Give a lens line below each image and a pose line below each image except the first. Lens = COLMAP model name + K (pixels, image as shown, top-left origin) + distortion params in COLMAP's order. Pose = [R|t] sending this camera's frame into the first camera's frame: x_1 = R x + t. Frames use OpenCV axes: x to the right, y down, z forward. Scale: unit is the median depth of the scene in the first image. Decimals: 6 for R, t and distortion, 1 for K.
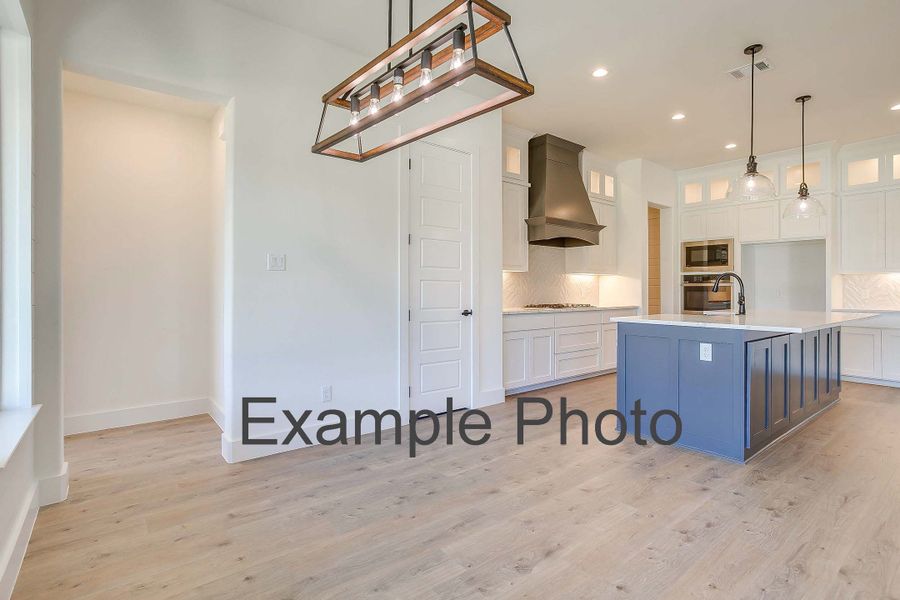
lens RADIAL K [[438.3, 0, 448.4], [0, 438.3, 295.6], [0, 0, 1]] dist [-0.052595, 0.024552]
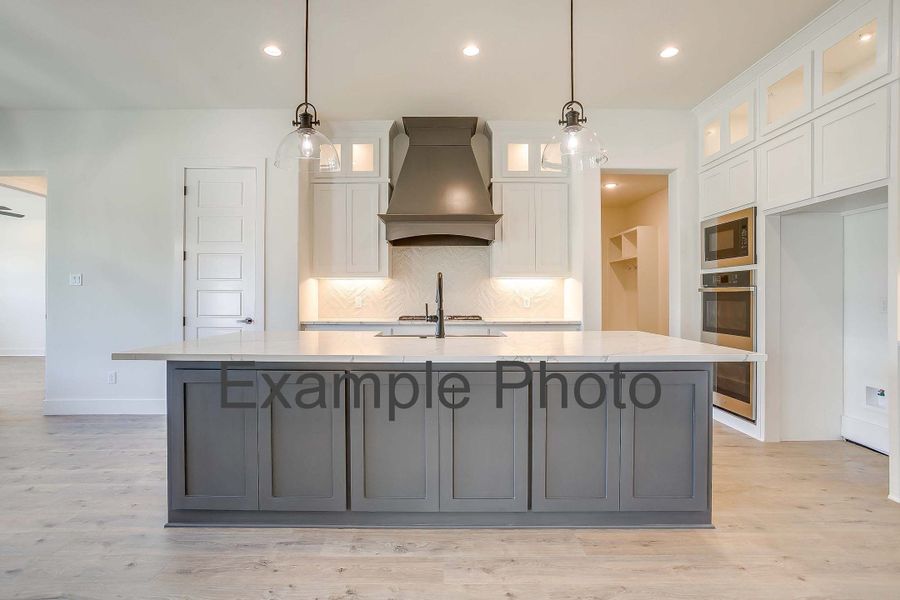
lens RADIAL K [[438.3, 0, 448.4], [0, 438.3, 295.6], [0, 0, 1]] dist [-0.052595, 0.024552]
pose [[0.789123, -0.003779, -0.614223, 1.458034], [-0.005676, 0.999894, -0.013443, -0.013047], [0.614209, 0.014095, 0.789018, 0.657200]]
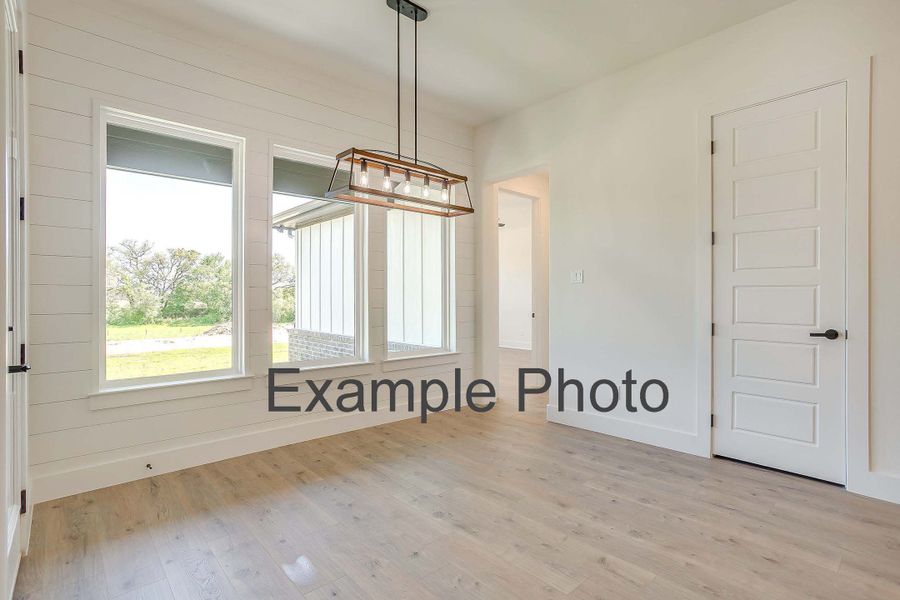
lens RADIAL K [[436.0, 0, 446.5], [0, 436.0, 301.4], [0, 0, 1]] dist [-0.086454, 0.048497]
pose [[0.058882, 0.007259, -0.998239, 0.862267], [-0.006438, 0.999956, 0.006892, -0.012374], [0.998244, 0.006021, 0.058927, 0.554305]]
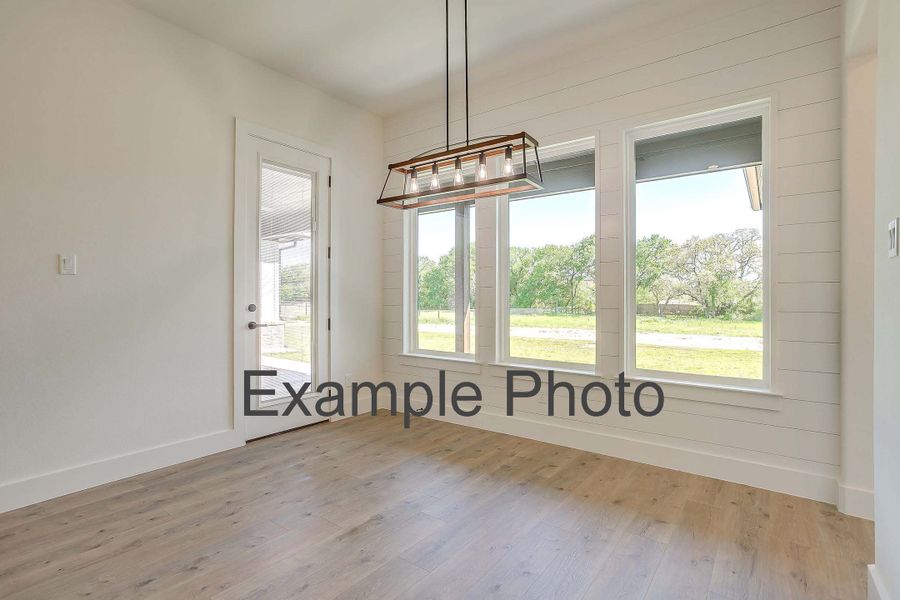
lens RADIAL K [[438.3, 0, 448.4], [0, 438.3, 295.6], [0, 0, 1]] dist [-0.052595, 0.024552]
pose [[-0.969311, 0.000902, -0.245834, 0.167600], [-0.001209, 0.999964, 0.008439, -0.020658], [0.245833, 0.008478, -0.969275, 1.346582]]
